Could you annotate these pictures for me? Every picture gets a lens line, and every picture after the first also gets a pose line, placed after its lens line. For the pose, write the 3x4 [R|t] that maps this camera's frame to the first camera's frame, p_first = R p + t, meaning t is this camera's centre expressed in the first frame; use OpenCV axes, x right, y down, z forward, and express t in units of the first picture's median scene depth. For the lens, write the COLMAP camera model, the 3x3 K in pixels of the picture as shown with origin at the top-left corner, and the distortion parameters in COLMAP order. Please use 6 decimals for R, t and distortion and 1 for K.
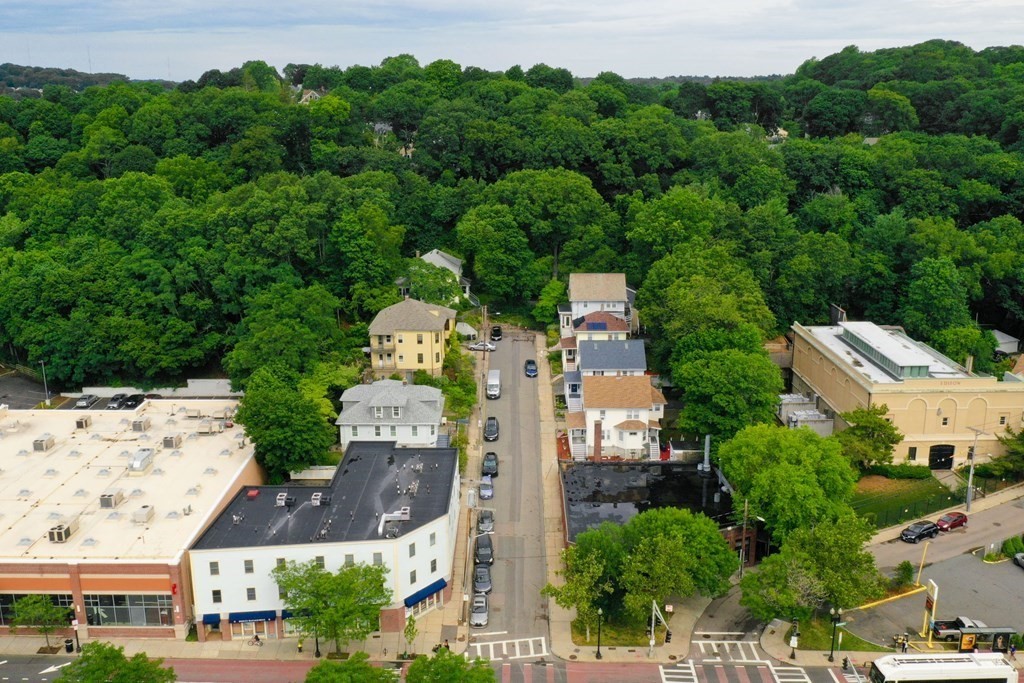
lens RADIAL K [[904.7, 0, 509.9], [0, 904.7, 343.9], [0, 0, 1]] dist [-0.029267, 0.026478]
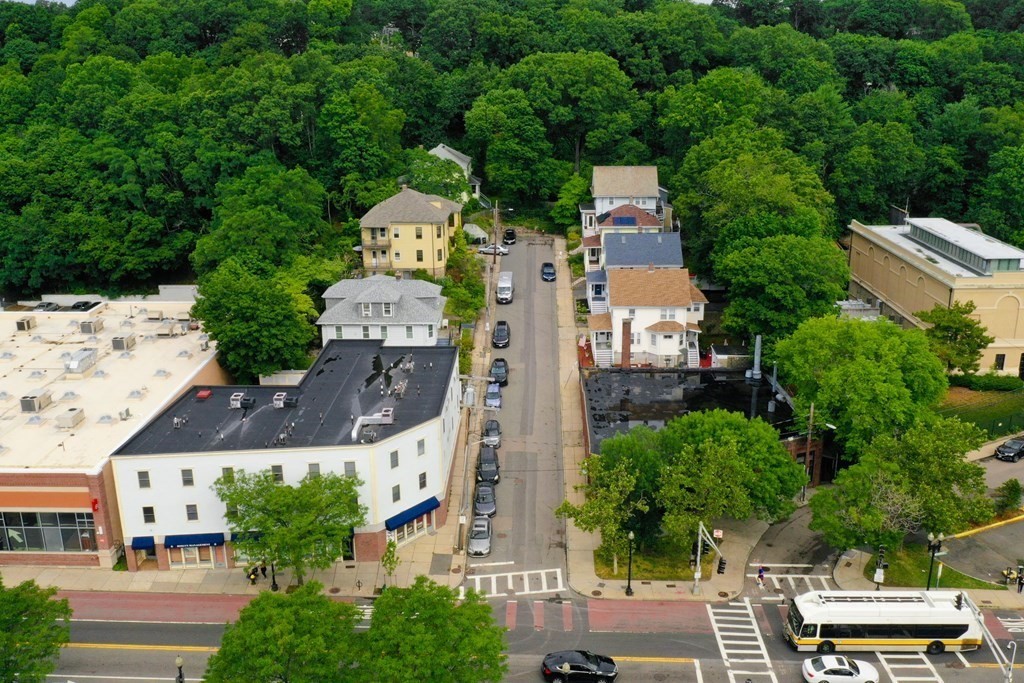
lens RADIAL K [[904.7, 0, 513.8], [0, 904.7, 339.0], [0, 0, 1]] dist [-0.029267, 0.026478]
pose [[0.999798, 0.001434, -0.020037, 0.009070], [-0.000464, 0.998833, 0.048297, 0.060404], [0.020083, -0.048278, 0.998632, 0.153028]]
